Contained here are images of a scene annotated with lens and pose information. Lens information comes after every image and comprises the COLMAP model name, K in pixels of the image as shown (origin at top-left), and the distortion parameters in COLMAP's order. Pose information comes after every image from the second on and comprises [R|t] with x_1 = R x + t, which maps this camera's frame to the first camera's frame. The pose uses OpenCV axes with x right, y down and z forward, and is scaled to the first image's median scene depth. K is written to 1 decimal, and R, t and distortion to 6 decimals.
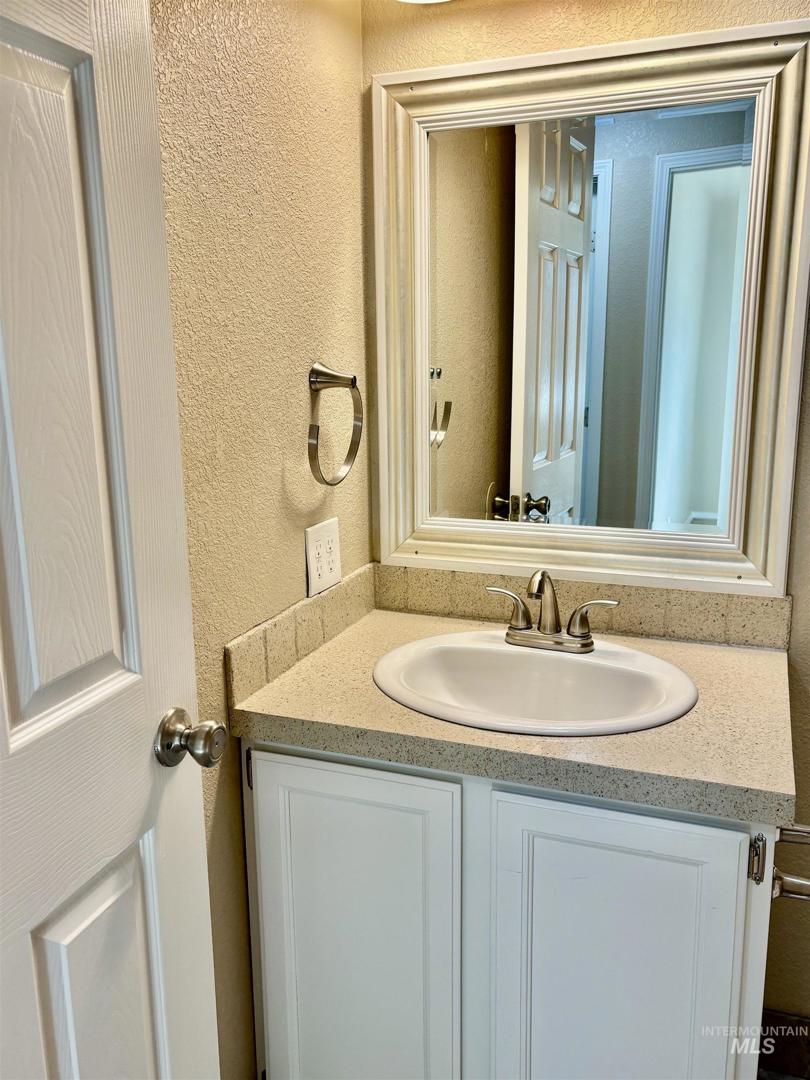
lens RADIAL K [[887.3, 0, 405.3], [0, 887.3, 545.4], [0, 0, 1]] dist [-0.001812, -0.013126]
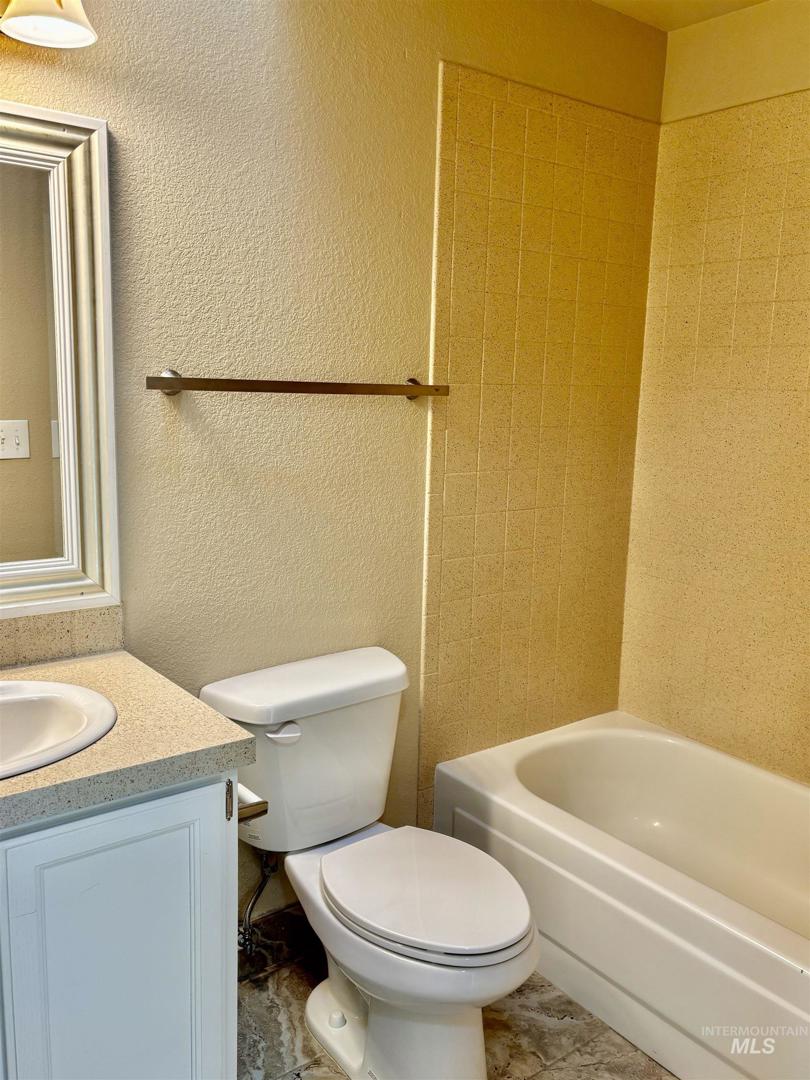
lens RADIAL K [[887.3, 0, 406.3], [0, 887.3, 537.6], [0, 0, 1]] dist [-0.001812, -0.013126]
pose [[0.522093, -0.118950, 0.844553, -0.379380], [0.148720, 0.987753, 0.047183, -0.028424], [-0.839822, 0.100968, 0.533389, 0.058169]]
